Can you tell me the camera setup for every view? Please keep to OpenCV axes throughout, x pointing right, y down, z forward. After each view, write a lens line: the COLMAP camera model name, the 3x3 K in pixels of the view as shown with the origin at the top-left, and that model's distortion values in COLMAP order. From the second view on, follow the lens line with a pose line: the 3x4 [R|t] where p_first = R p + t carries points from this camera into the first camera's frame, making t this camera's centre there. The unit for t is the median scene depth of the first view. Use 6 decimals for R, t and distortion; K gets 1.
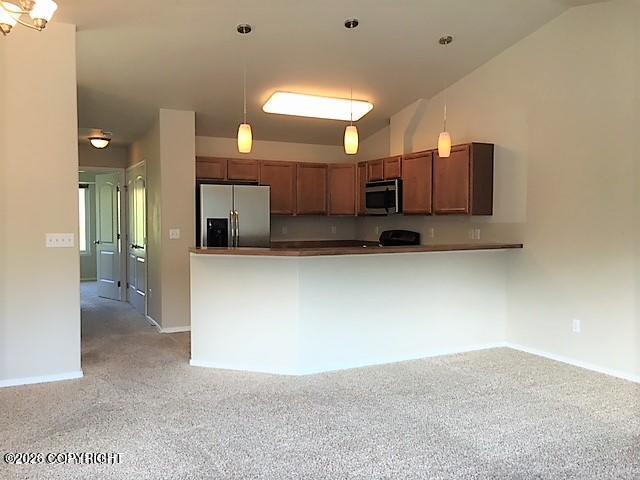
lens RADIAL K [[555.4, 0, 318.2], [0, 555.4, 235.7], [0, 0, 1]] dist [0.115374, -0.173549]
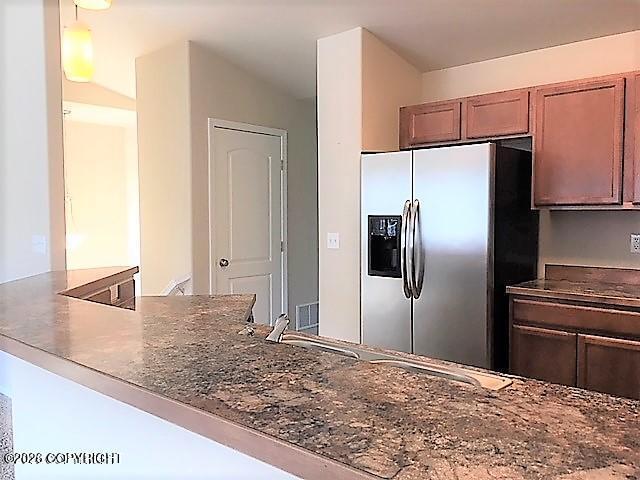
lens RADIAL K [[555.4, 0, 318.2], [0, 555.4, 235.7], [0, 0, 1]] dist [0.115374, -0.173549]
pose [[0.368920, 0.038694, -0.928655, 0.279842], [-0.029409, 0.999119, 0.029947, -0.023633], [0.928996, 0.016263, 0.369733, 0.696842]]
